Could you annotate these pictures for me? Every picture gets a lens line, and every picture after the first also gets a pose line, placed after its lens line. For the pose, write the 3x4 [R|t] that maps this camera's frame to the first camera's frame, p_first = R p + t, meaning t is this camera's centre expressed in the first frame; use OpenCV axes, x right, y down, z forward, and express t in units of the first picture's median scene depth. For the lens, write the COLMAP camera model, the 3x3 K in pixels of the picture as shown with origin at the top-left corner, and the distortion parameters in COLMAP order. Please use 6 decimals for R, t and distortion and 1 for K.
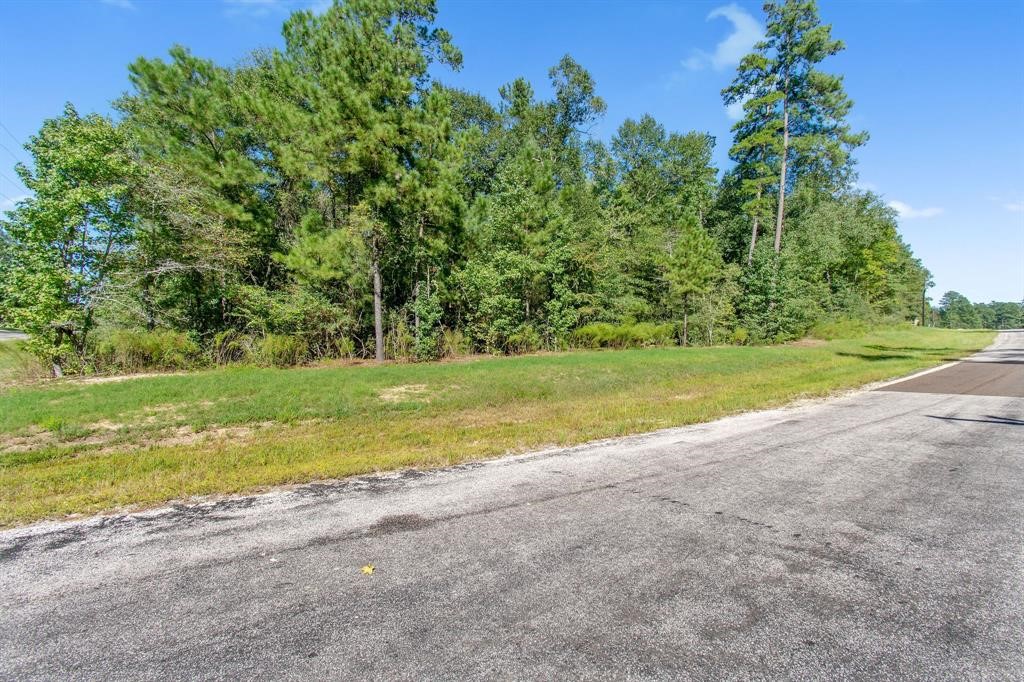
lens RADIAL K [[428.7, 0, 513.4], [0, 428.7, 341.6], [0, 0, 1]] dist [-0.004451, 0.000676]
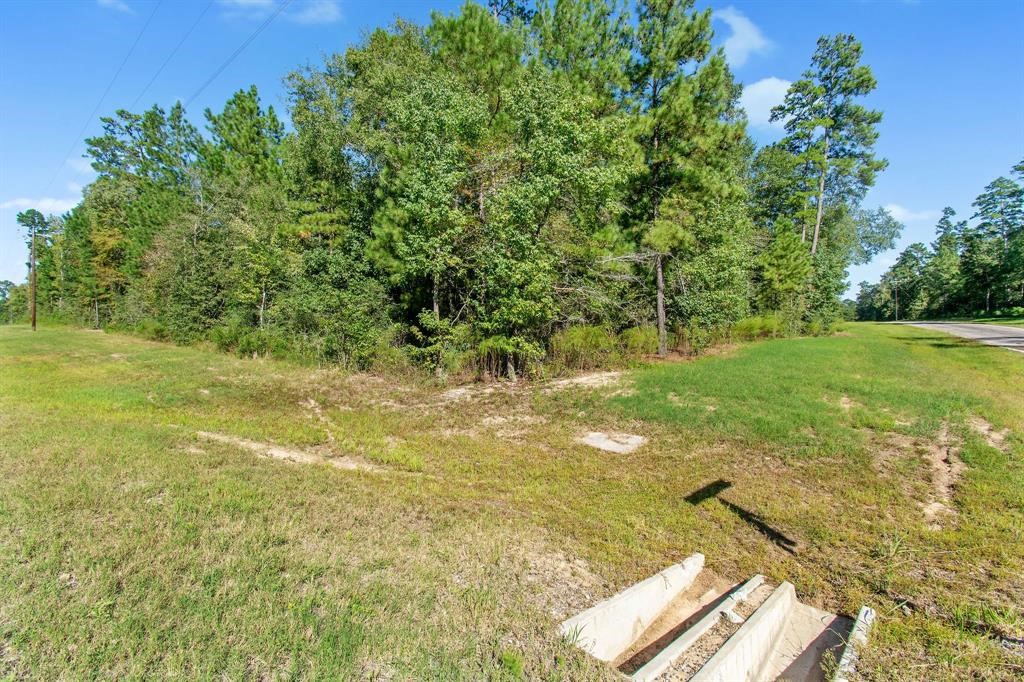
lens RADIAL K [[428.7, 0, 513.0], [0, 428.7, 340.7], [0, 0, 1]] dist [-0.004451, 0.000676]
pose [[0.972191, -0.008036, 0.234053, -0.490084], [0.003874, 0.999826, 0.018234, -0.003611], [-0.234158, -0.016820, 0.972053, 0.061746]]
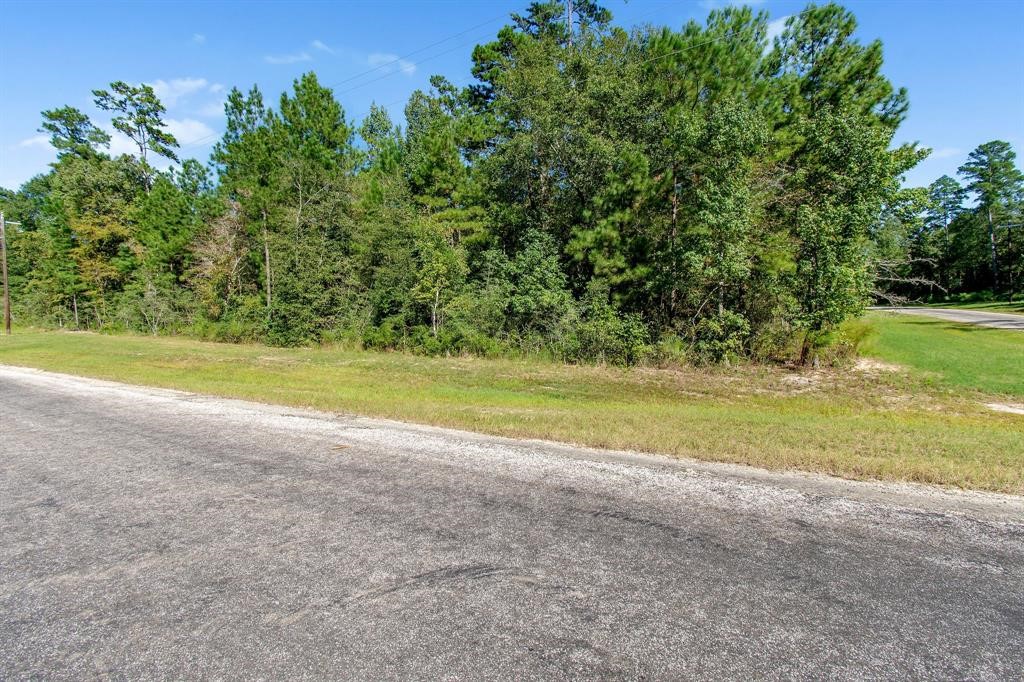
lens RADIAL K [[452.2, 0, 513.4], [0, 452.2, 342.6], [0, 0, 1]] dist [-0.004918, -0.000710]
pose [[0.933095, -0.037564, 0.357663, -0.812914], [0.024024, 0.998819, 0.042226, -0.012013], [-0.358827, -0.030808, 0.932896, 0.083283]]
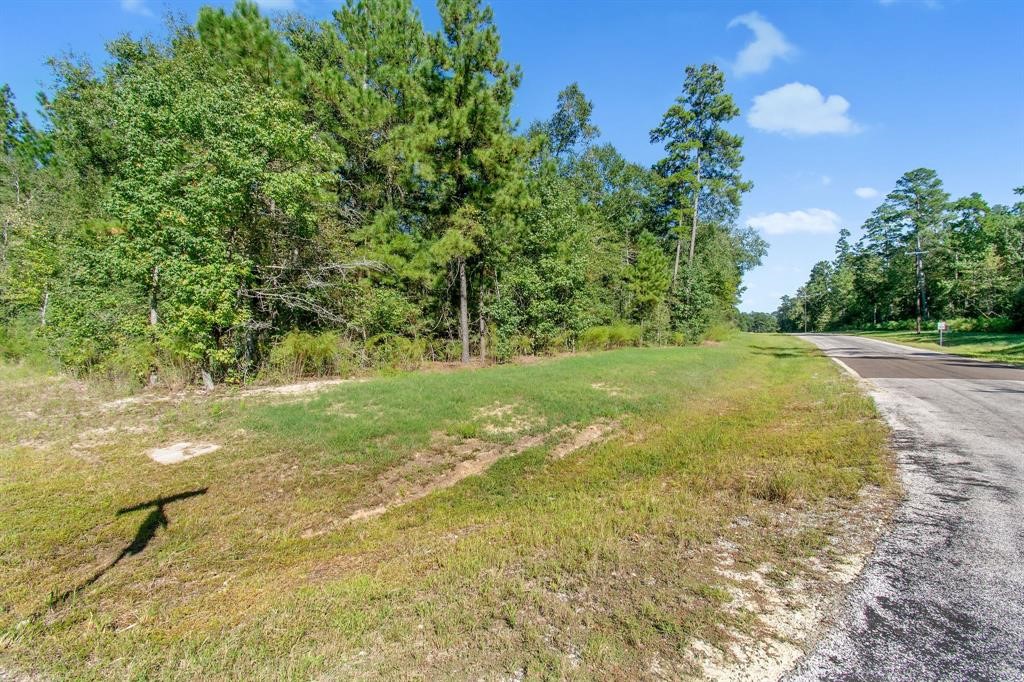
lens RADIAL K [[428.7, 0, 518.9], [0, 428.7, 341.1], [0, 0, 1]] dist [-0.004451, 0.000676]
pose [[0.943905, 0.004919, 0.330182, -0.271456], [-0.005815, 0.999982, 0.001725, -0.004036], [-0.330167, -0.003549, 0.943916, 0.000695]]
